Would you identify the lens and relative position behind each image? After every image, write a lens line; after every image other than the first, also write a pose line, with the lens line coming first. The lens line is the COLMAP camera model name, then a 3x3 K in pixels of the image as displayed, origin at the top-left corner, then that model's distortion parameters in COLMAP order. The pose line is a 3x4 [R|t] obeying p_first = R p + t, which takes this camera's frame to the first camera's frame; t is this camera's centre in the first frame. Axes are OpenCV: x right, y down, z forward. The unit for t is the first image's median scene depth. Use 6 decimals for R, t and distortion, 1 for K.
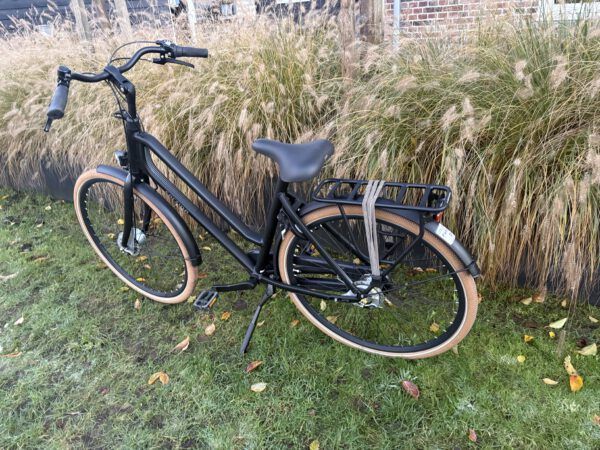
lens RADIAL K [[457.9, 0, 300.0], [0, 457.9, 225.0], [0, 0, 1]] dist [0.008536, -0.026104]
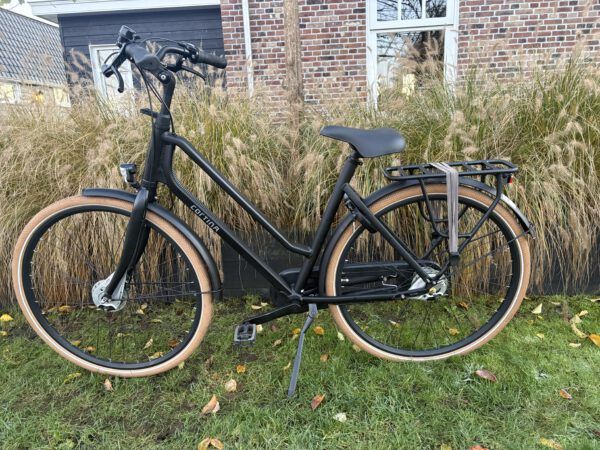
lens RADIAL K [[453.0, 0, 300.0], [0, 453.0, 225.0], [0, 0, 1]] dist [-0.000817, -0.004672]
pose [[0.906124, -0.059983, 0.418739, -0.430666], [0.173201, 0.955724, -0.237893, 0.179710], [-0.385929, 0.288086, 0.876393, 0.182104]]
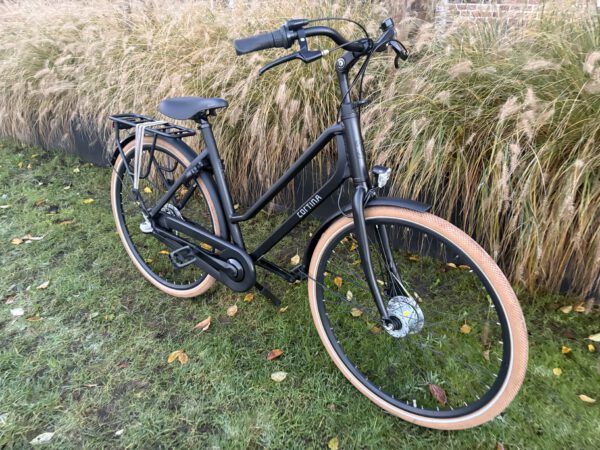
lens RADIAL K [[452.8, 0, 300.0], [0, 452.8, 225.0], [0, 0, 1]] dist [0.000701, -0.003399]
pose [[0.996232, 0.076659, -0.040566, -0.028072], [-0.074180, 0.995471, 0.059457, -0.022747], [0.044940, -0.056224, 0.997406, 0.056967]]
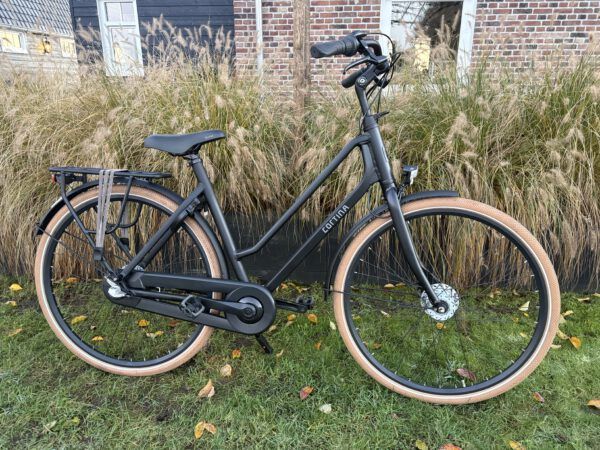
lens RADIAL K [[452.8, 0, 300.0], [0, 452.8, 225.0], [0, 0, 1]] dist [0.000701, -0.003399]
pose [[0.913691, -0.055775, 0.402563, -0.424244], [0.125979, 0.980617, -0.150068, 0.112210], [-0.386390, 0.187830, 0.903007, 0.132456]]
